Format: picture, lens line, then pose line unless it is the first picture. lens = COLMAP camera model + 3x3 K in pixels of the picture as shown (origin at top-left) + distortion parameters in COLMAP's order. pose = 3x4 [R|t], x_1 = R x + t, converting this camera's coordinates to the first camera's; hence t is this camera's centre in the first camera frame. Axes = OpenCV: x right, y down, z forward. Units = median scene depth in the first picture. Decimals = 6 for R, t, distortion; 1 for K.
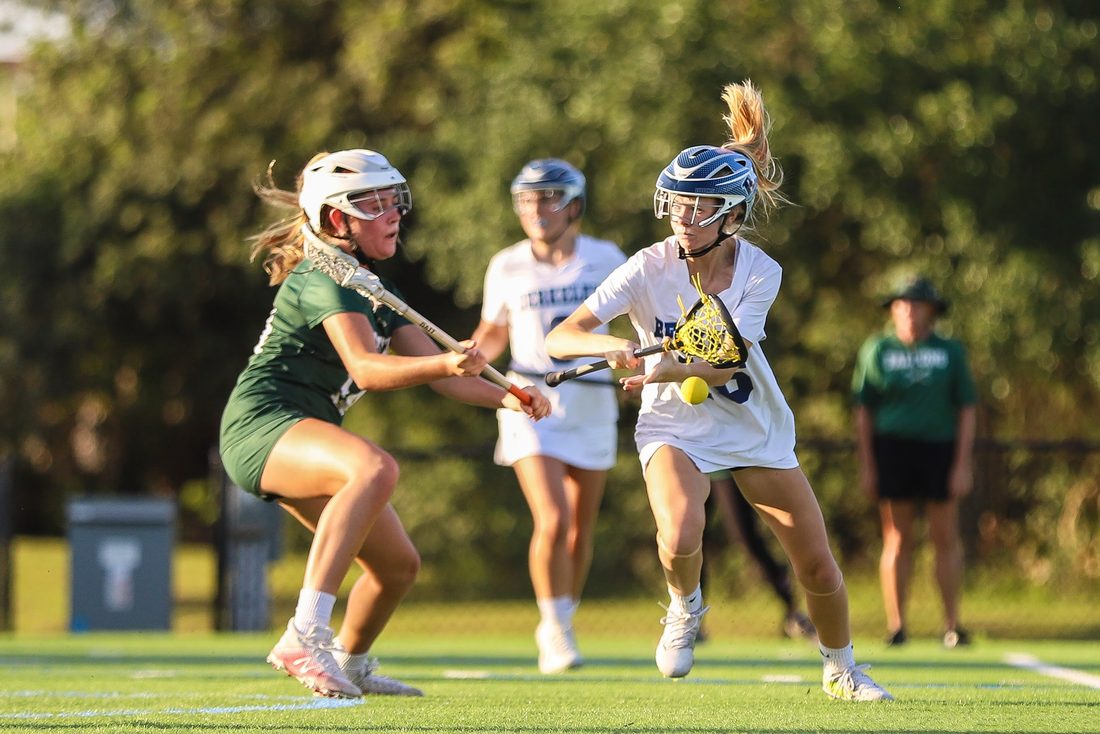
lens RADIAL K [[5672.3, 0, 547.7], [0, 5672.3, 366.6], [0, 0, 1]] dist [0.313293, 0.000000]
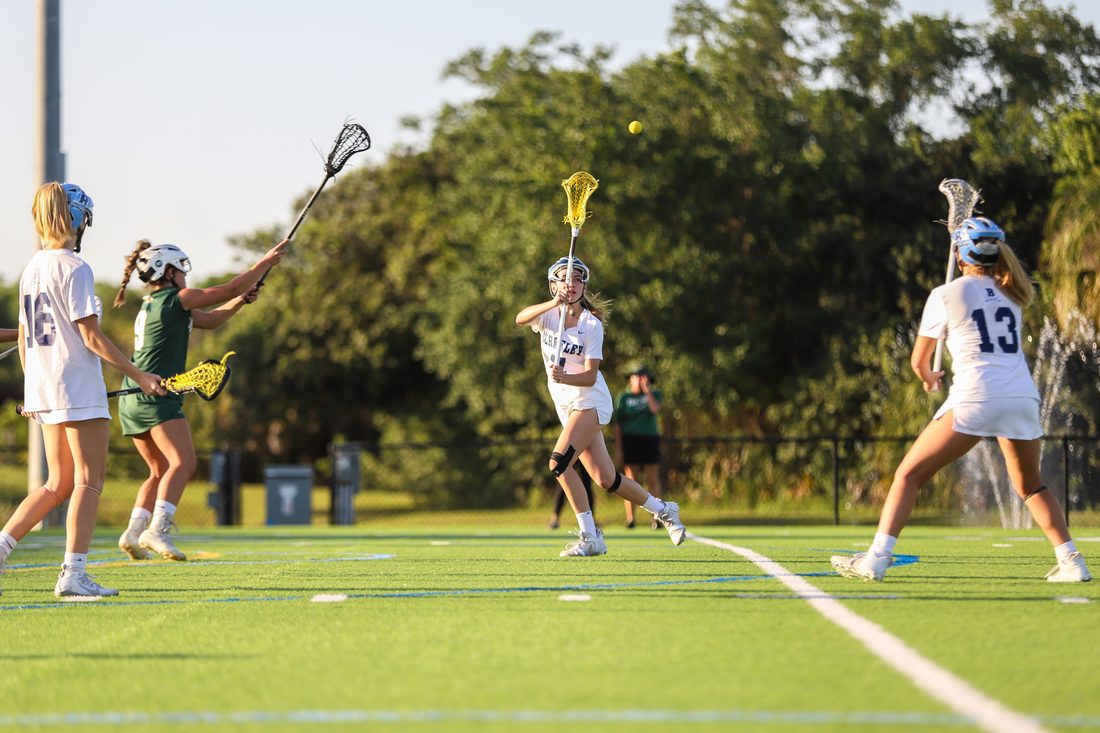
lens RADIAL K [[5672.3, 0, 550.5], [0, 5672.3, 365.9], [0, 0, 1]] dist [0.313293, 0.000000]
pose [[0.999286, -0.006438, 0.037219, -0.054661], [0.005788, 0.999829, 0.017548, -0.055587], [-0.037325, -0.017320, 0.999153, -1.256907]]
